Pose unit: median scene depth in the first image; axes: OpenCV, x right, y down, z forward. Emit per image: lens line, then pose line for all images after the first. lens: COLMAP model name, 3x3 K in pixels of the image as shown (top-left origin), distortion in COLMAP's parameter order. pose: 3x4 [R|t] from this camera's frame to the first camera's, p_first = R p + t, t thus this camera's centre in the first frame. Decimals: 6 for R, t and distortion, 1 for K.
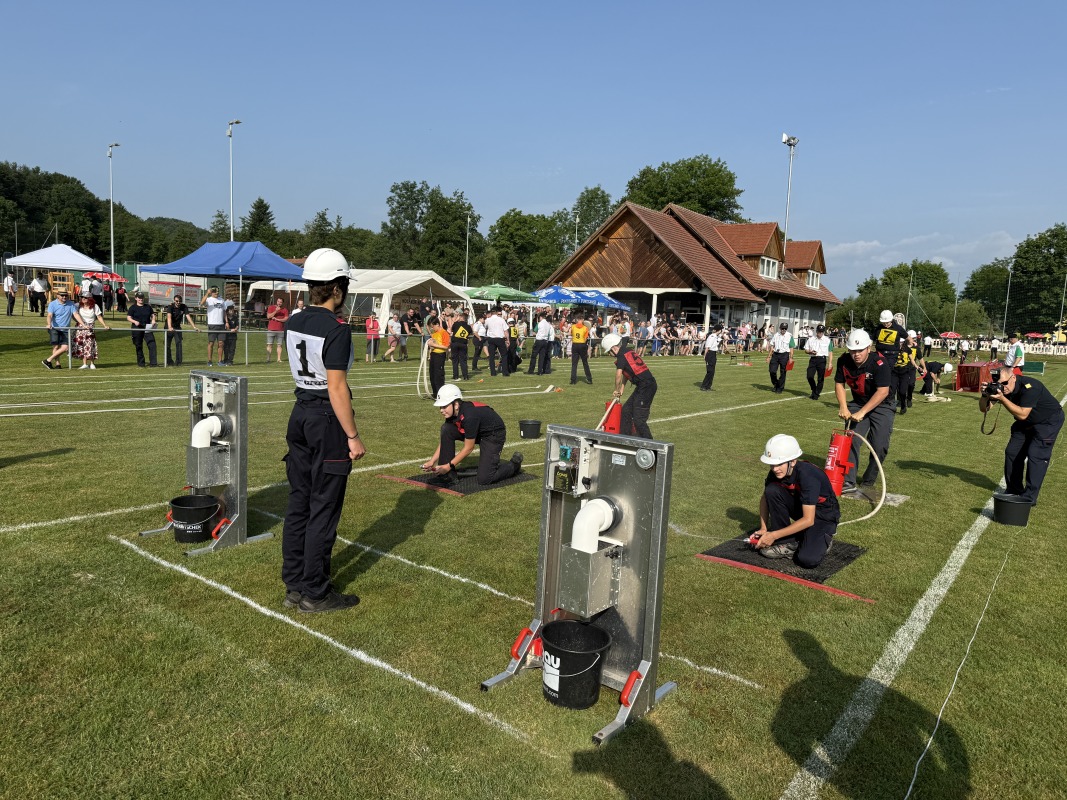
lens RADIAL K [[740.1, 0, 533.5], [0, 740.1, 400.0], [0, 0, 1]] dist [0.170872, -0.290813]
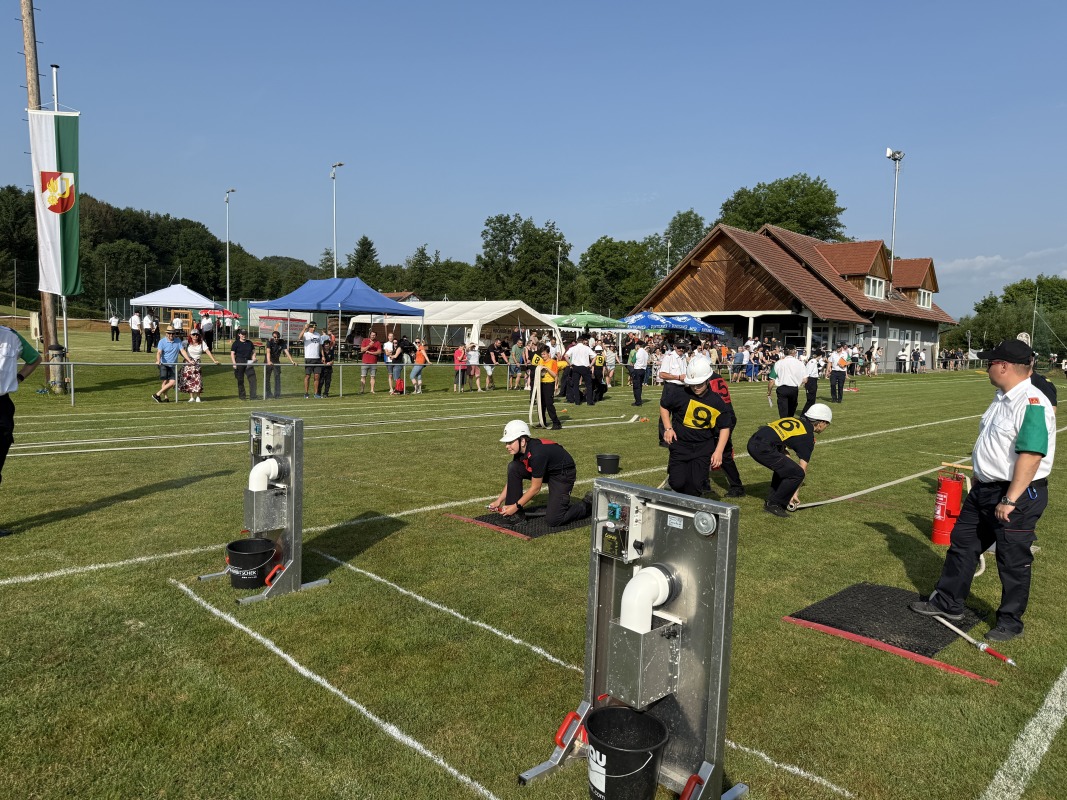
lens RADIAL K [[738.7, 0, 527.3], [0, 738.7, 400.6], [0, 0, 1]] dist [0.134483, -0.210232]
pose [[0.991077, -0.007355, -0.133085, 0.006593], [0.002806, 0.999406, -0.034335, -0.003394], [0.133259, 0.033655, 0.990510, 0.012601]]
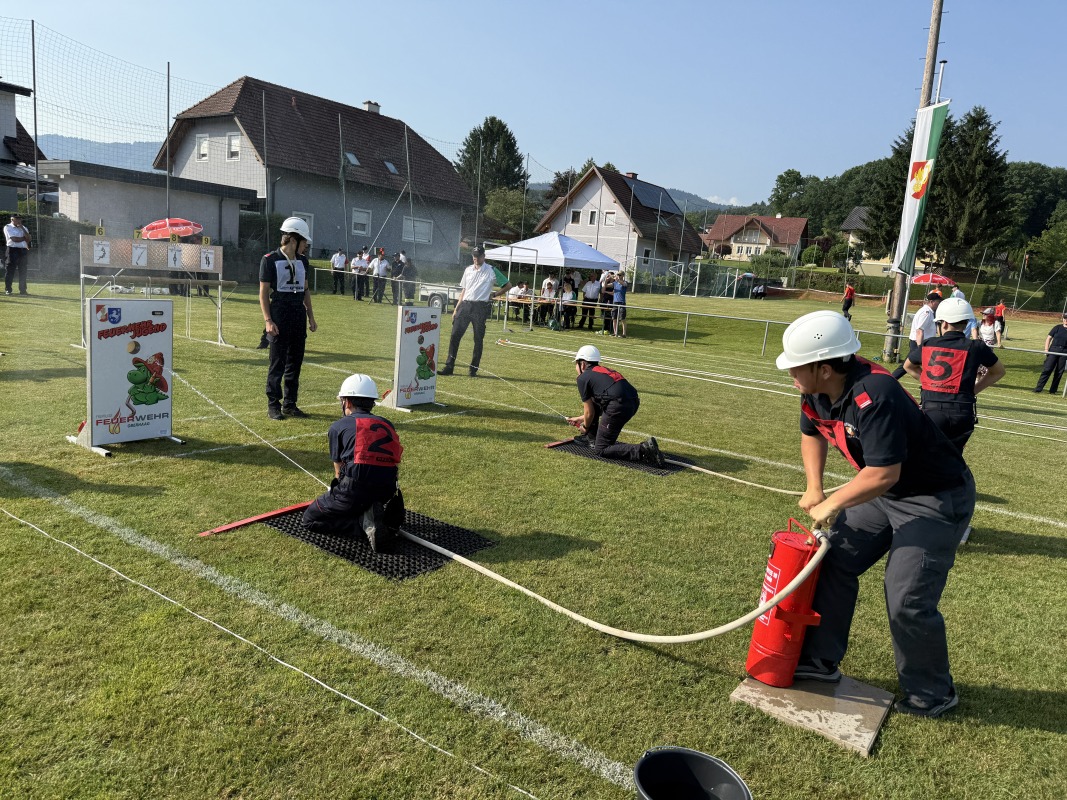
lens RADIAL K [[757.0, 0, 533.5], [0, 757.0, 400.0], [0, 0, 1]] dist [0.040678, -0.063138]
pose [[0.050999, 0.121289, -0.991306, 0.208698], [-0.193705, 0.974950, 0.109322, -0.010697], [0.979733, 0.186446, 0.073215, 0.198771]]
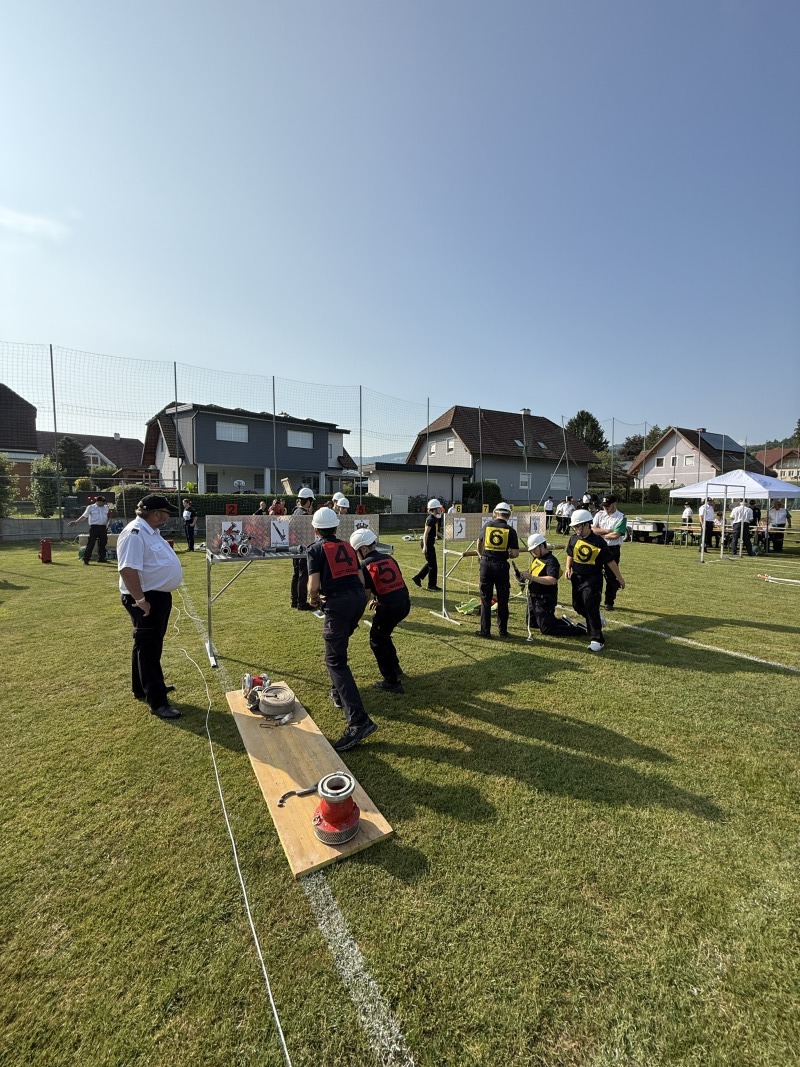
lens RADIAL K [[423.2, 0, 400.0], [0, 423.2, 533.5], [0, 0, 1]] dist [0.000131, 0.000421]
pose [[-0.376614, 0.021667, -0.926117, 0.049573], [-0.126115, 0.989220, 0.074429, -0.009315], [0.917746, 0.144828, -0.369821, 0.068200]]
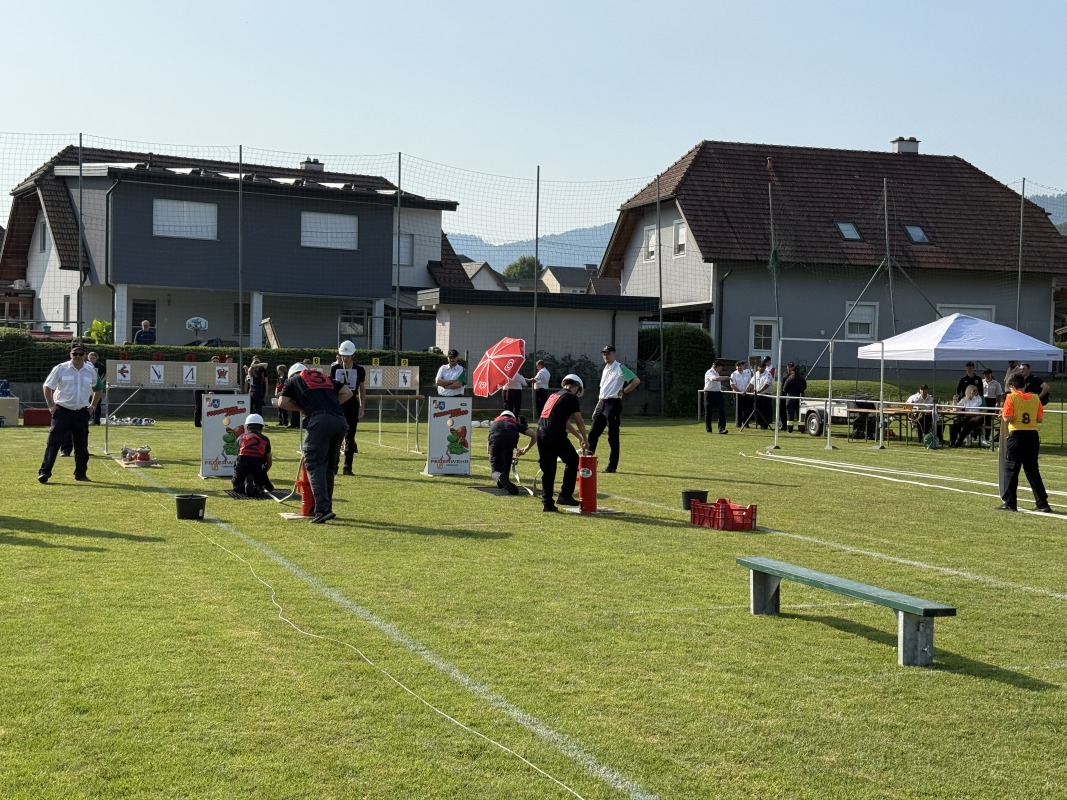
lens RADIAL K [[1472.8, 0, 574.0], [0, 1472.8, 403.0], [0, 0, 1]] dist [0.105416, -0.115519]
pose [[-0.508815, -0.037856, -0.860043, 0.507748], [-0.136424, 0.989954, 0.037136, -0.037654], [0.849997, 0.136226, -0.508868, 0.585918]]
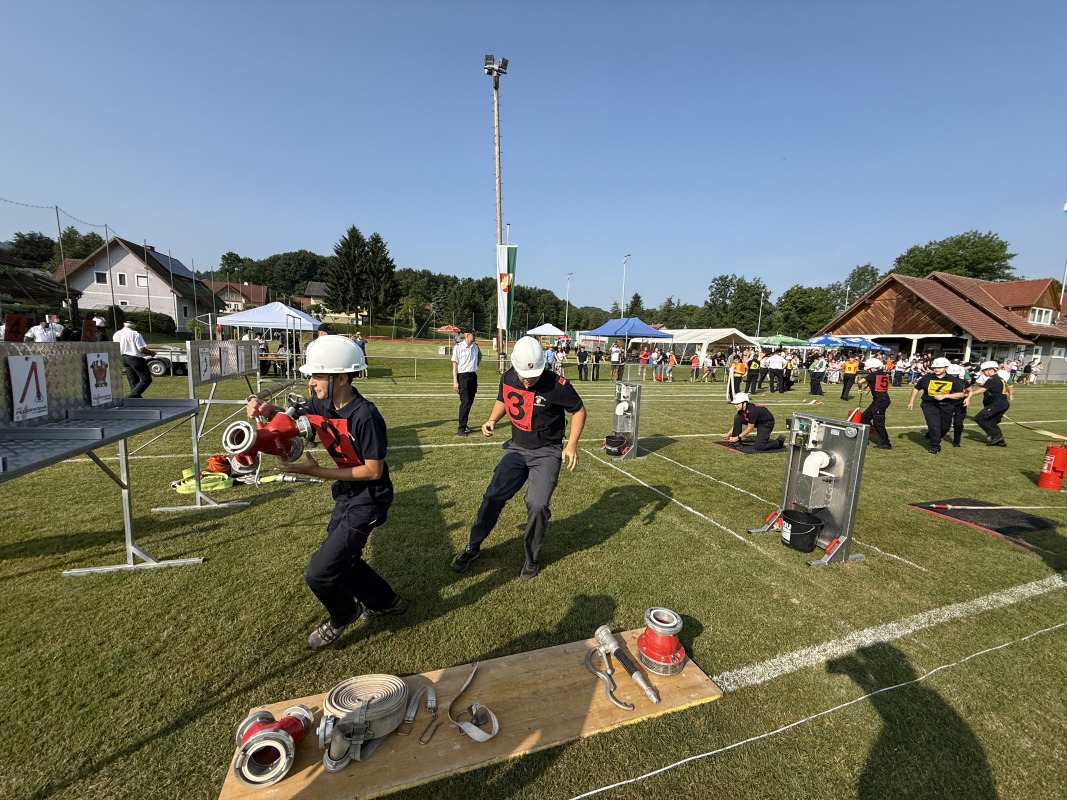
lens RADIAL K [[423.2, 0, 530.3], [0, 423.2, 400.1], [0, 0, 1]] dist [0.000131, 0.000421]
pose [[0.836854, 0.054548, -0.544702, 0.005130], [-0.058607, 0.998232, 0.009925, 0.003546], [0.544280, 0.023618, 0.838571, -0.037506]]
